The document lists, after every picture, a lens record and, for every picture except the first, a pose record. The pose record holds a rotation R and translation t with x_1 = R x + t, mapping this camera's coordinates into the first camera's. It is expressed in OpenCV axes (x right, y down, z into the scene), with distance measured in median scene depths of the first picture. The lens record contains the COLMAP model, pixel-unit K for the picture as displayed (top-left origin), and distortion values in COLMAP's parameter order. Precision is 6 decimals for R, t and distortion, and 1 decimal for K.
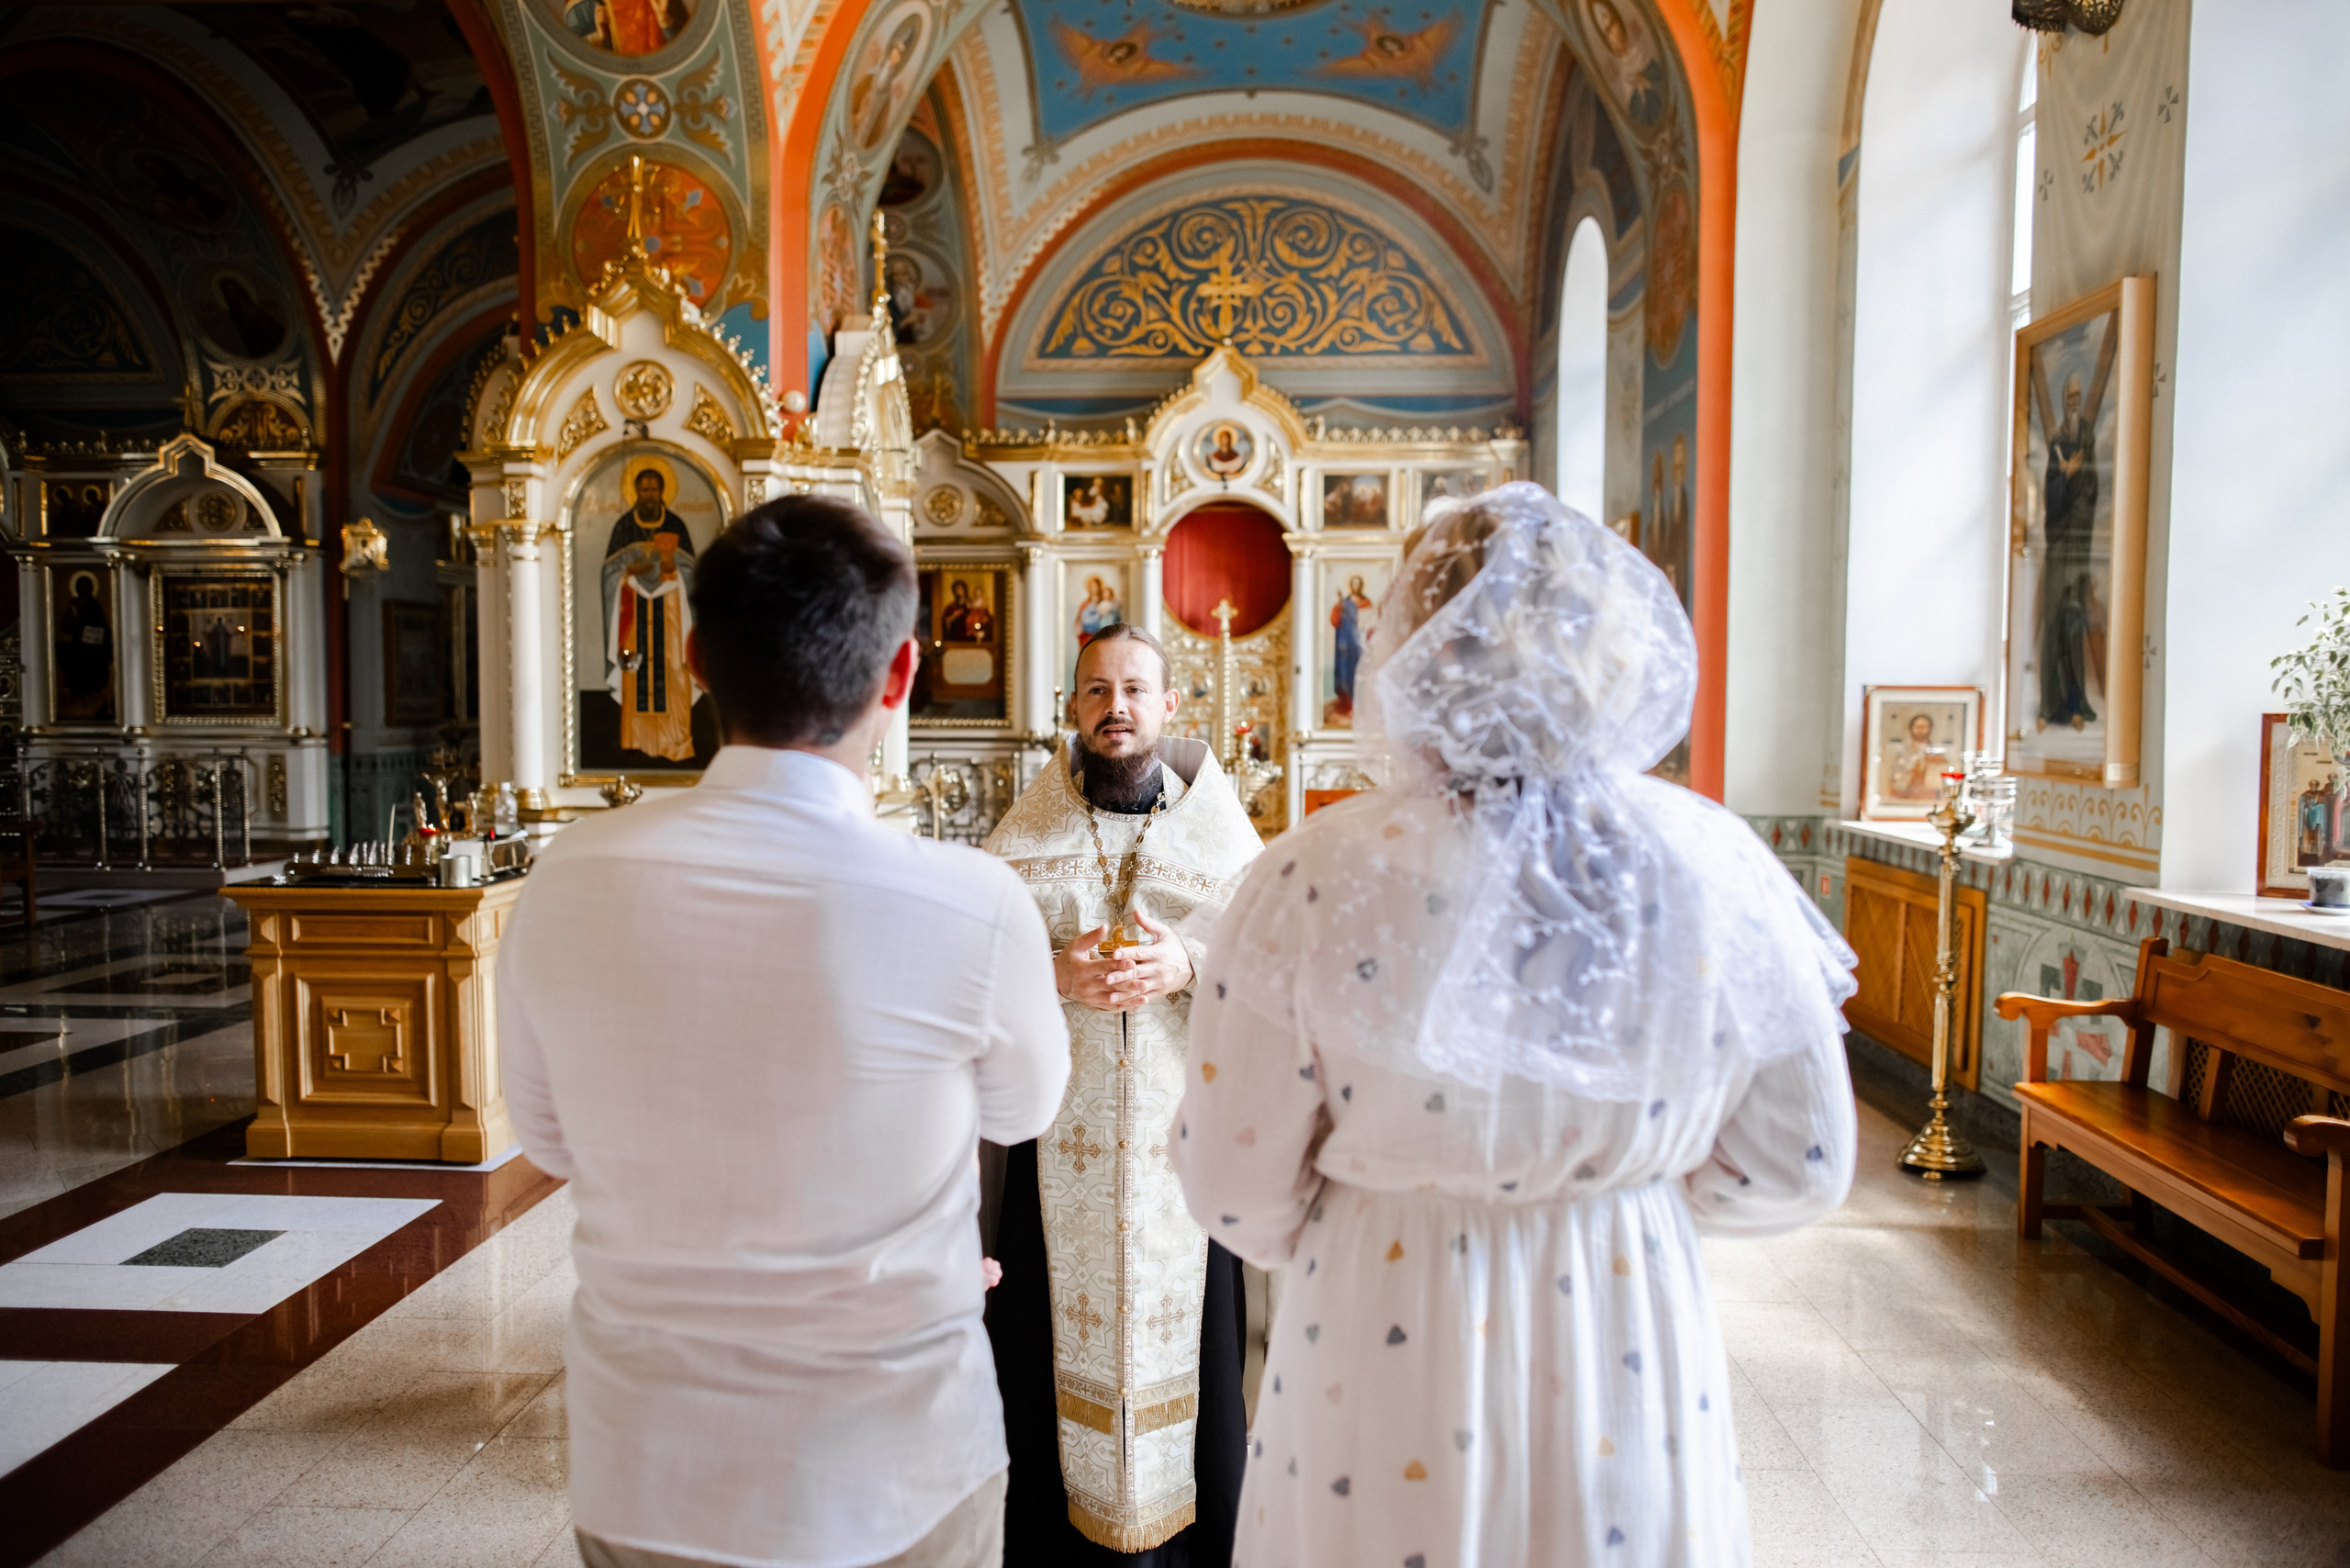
lens RADIAL K [[1585.1, 0, 1162.4], [0, 1585.1, 778.8], [0, 0, 1]] dist [-0.041938, 0.037136]
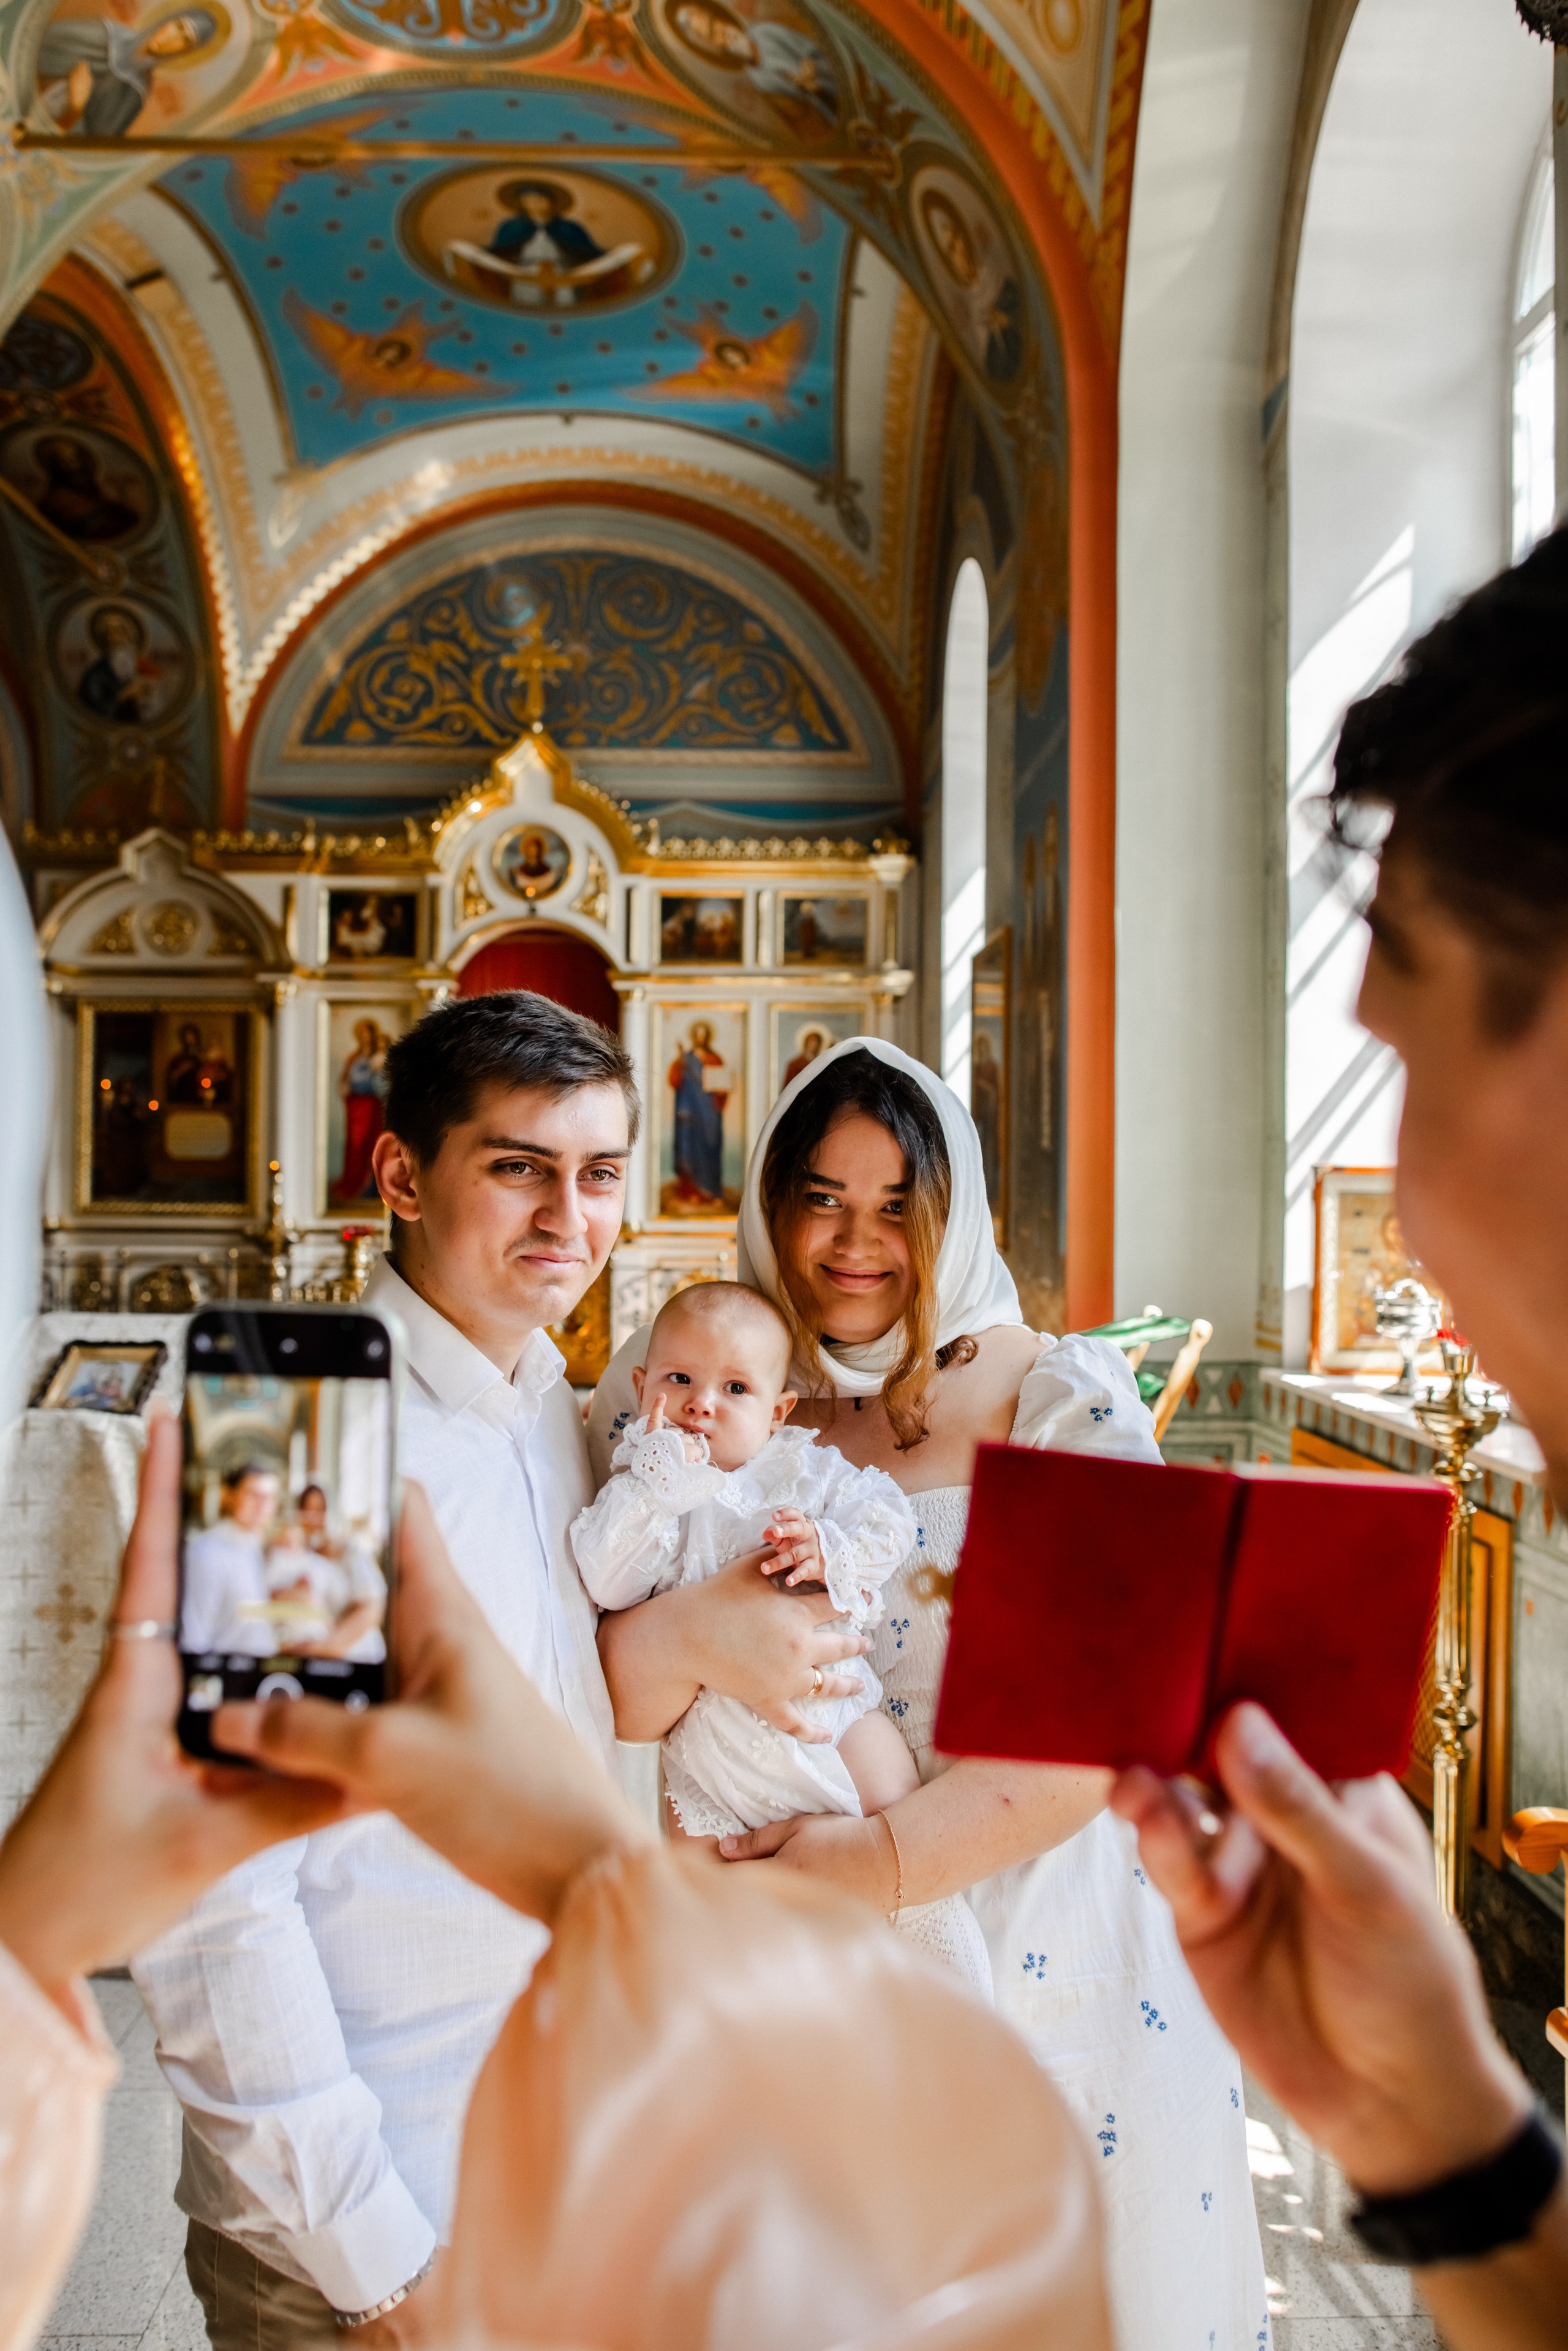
lens RADIAL K [[1652.0, 0, 766.9], [0, 1652.0, 1139.9], [0, 0, 1]] dist [-0.040174, 0.029665]
pose [[0.997066, 0.006842, 0.076234, 0.093477], [-0.001277, 0.997346, -0.072798, -0.011268], [-0.076530, 0.072487, 0.994429, 0.188237]]
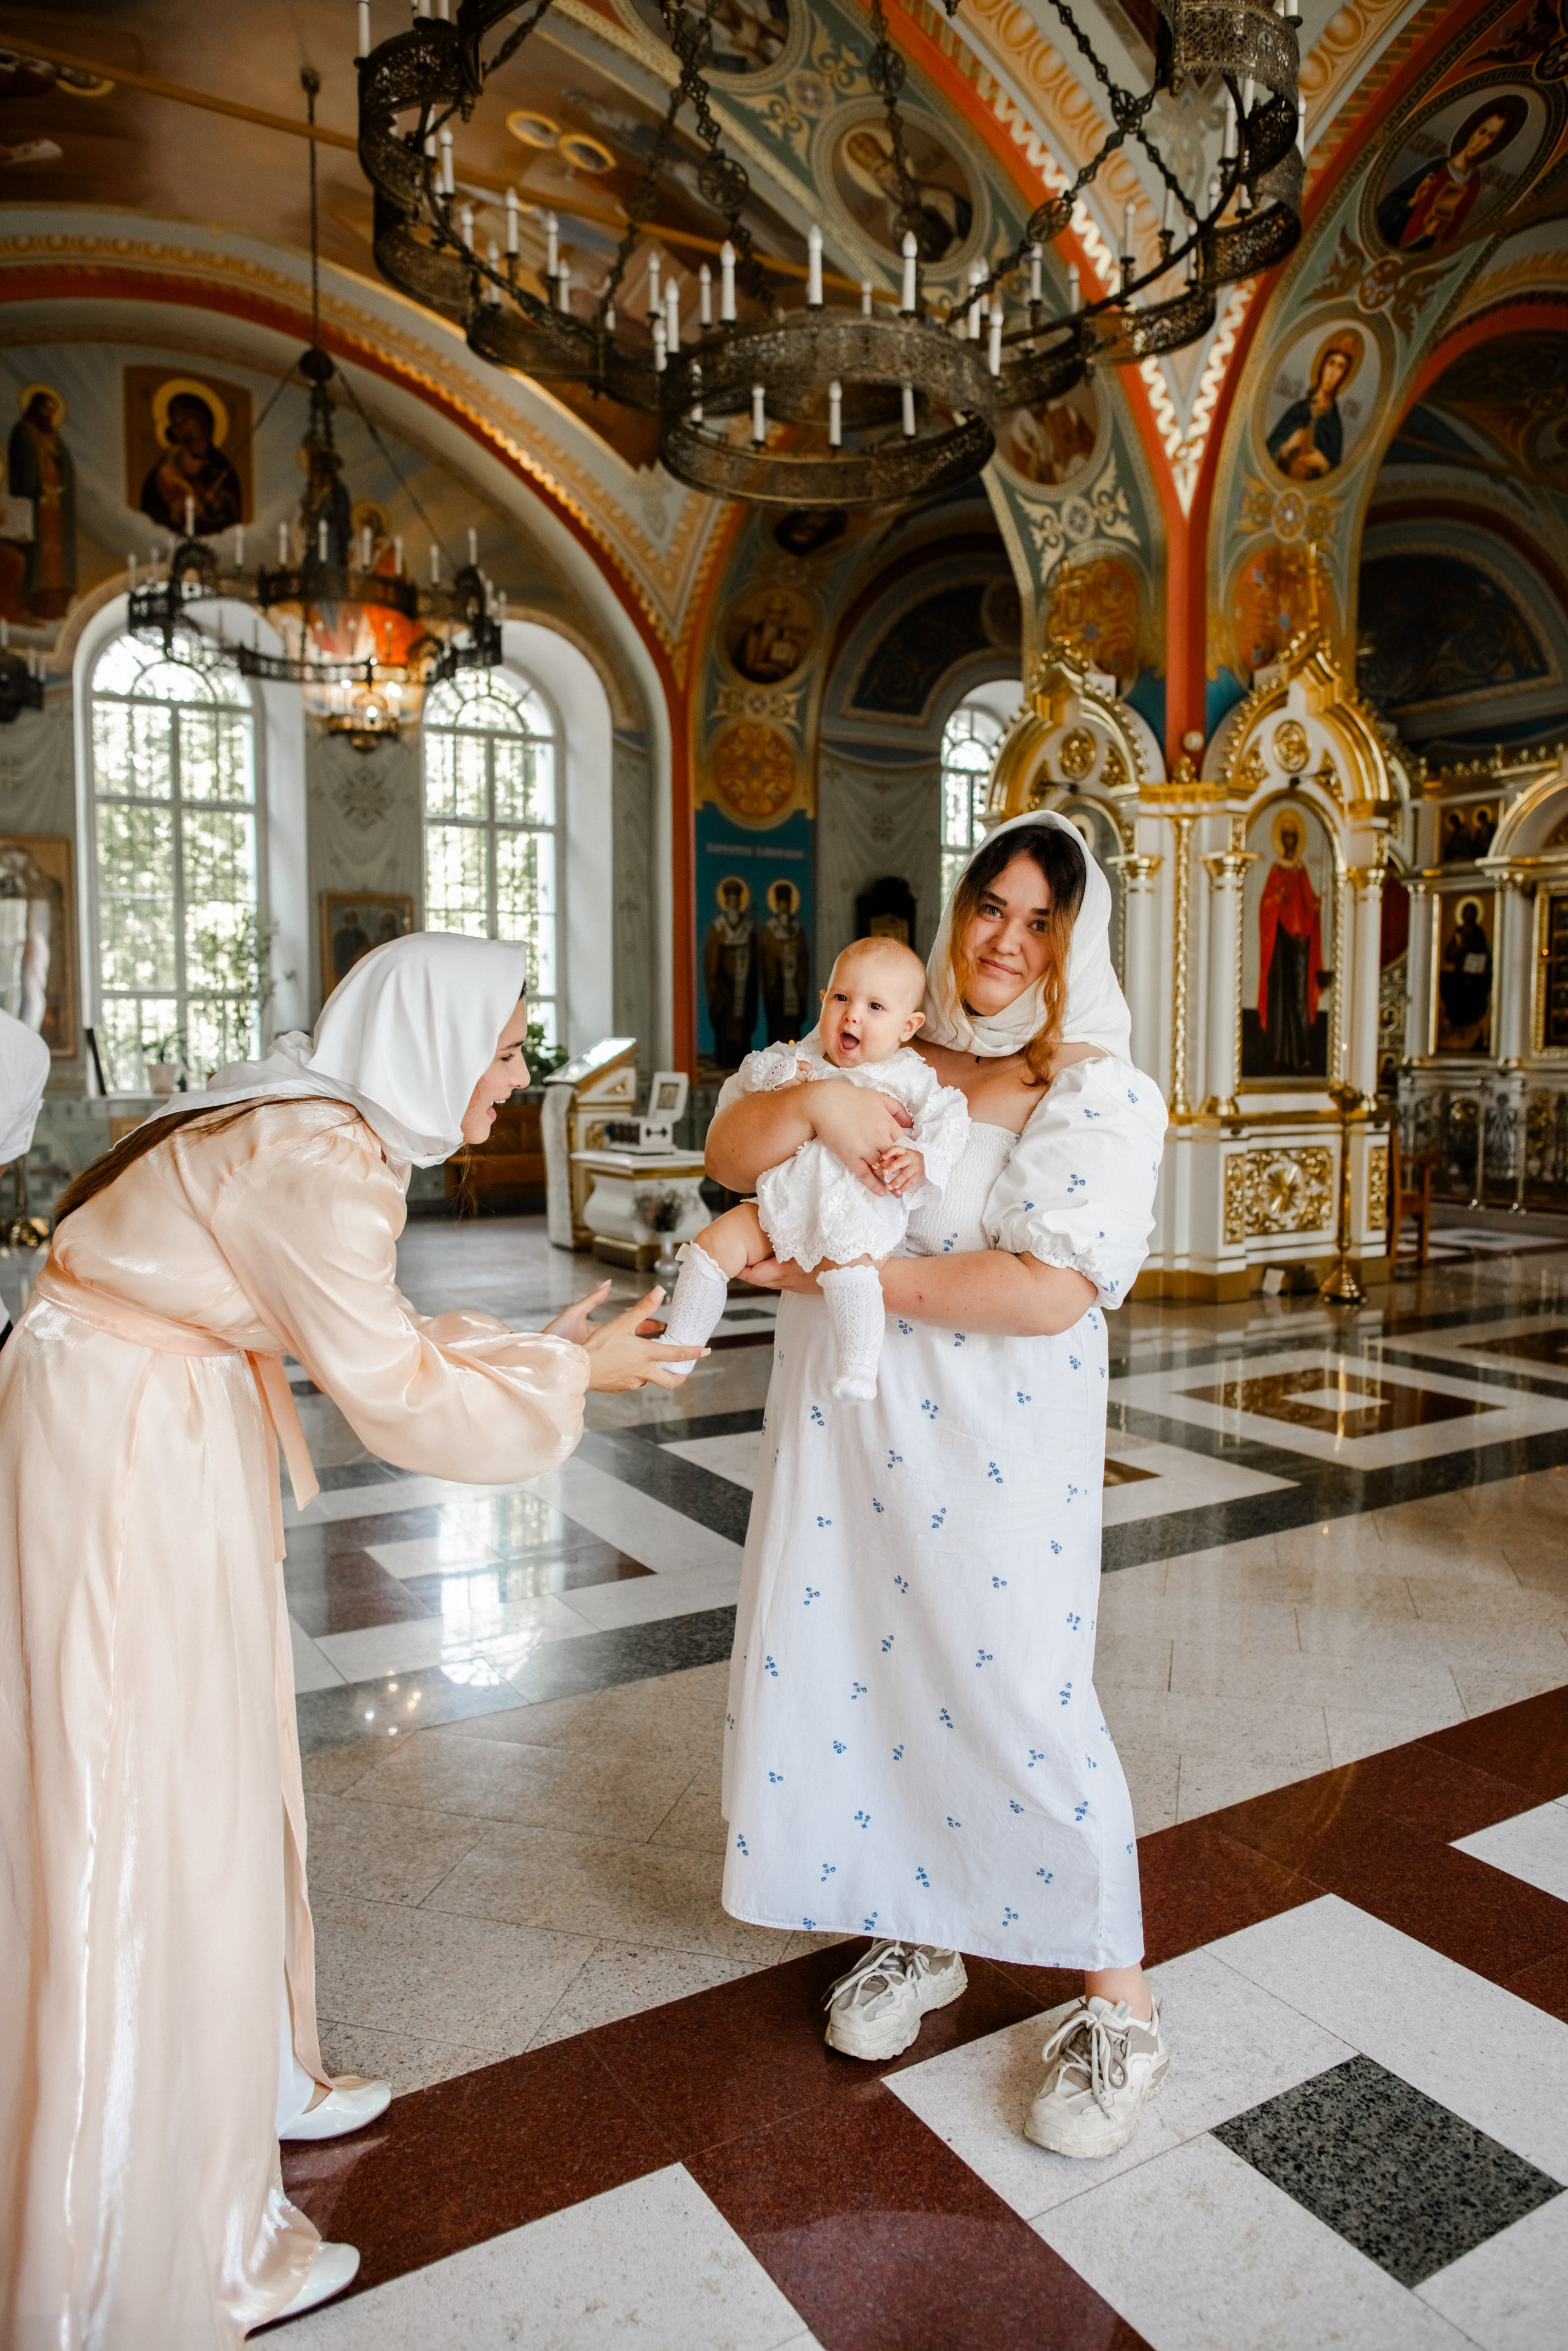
lens RADIAL K [[1585.7, 0, 793.9], [0, 1585.7, 1173.0], [0, 0, 1]] dist [-0.041938, 0.037136]
pose [[0.568692, 0.064406, -0.820025, -0.127383], [-0.042458, 0.997899, 0.048932, 0.007260], [0.821454, 0.006989, 0.570232, 0.114329]]
